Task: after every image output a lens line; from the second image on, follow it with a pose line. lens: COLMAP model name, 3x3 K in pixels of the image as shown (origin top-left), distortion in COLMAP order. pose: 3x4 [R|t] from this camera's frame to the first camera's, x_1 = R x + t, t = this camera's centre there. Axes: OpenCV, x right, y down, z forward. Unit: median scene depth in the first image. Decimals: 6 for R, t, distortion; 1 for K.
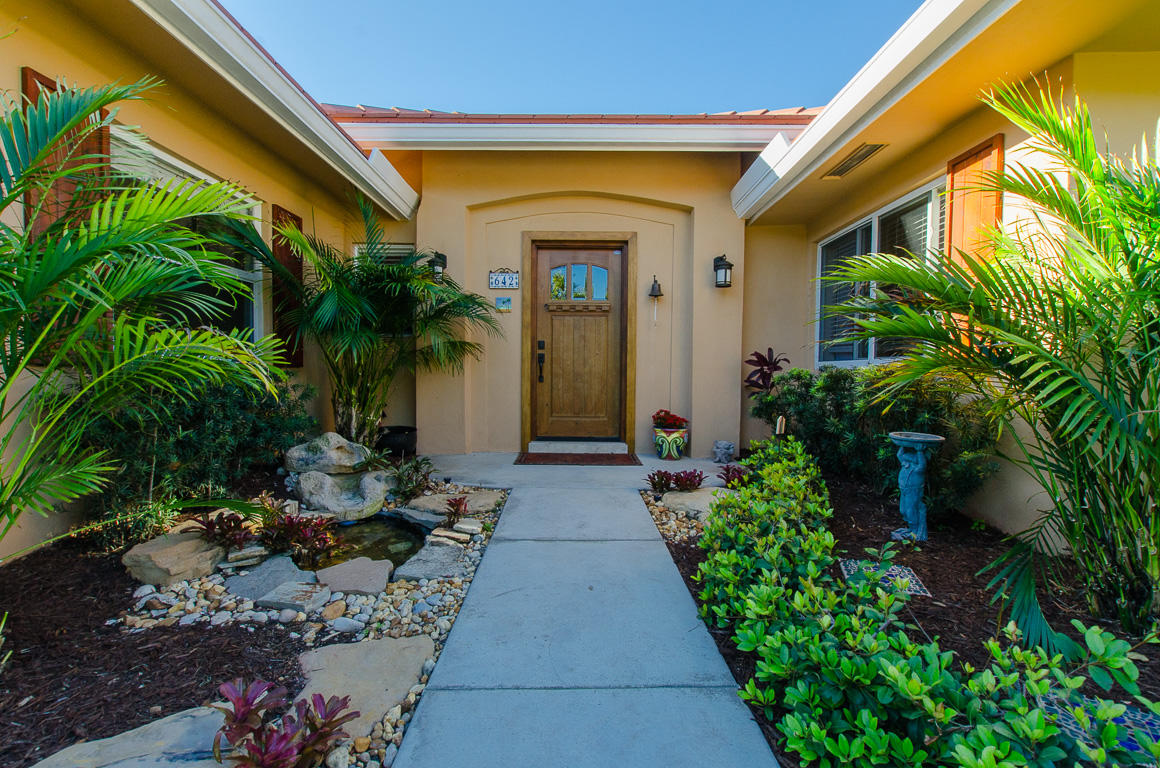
lens RADIAL K [[508.8, 0, 573.3], [0, 508.8, 385.0], [0, 0, 1]] dist [0.005789, -0.000207]
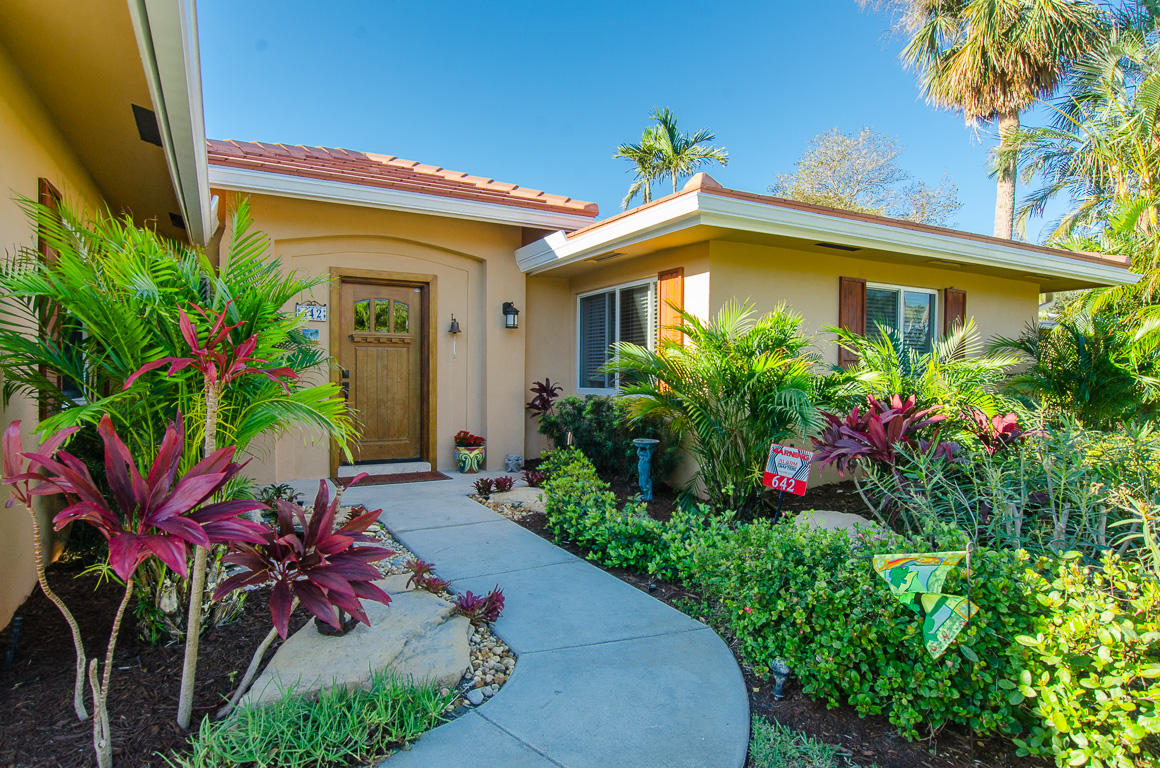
lens RADIAL K [[638.3, 0, 584.0], [0, 638.3, 381.7], [0, 0, 1]] dist [0.006518, -0.005380]
pose [[0.873327, -0.007725, 0.487073, -0.312152], [0.017184, 0.999740, -0.014955, -0.039371], [-0.486831, 0.021430, 0.873233, -0.437663]]
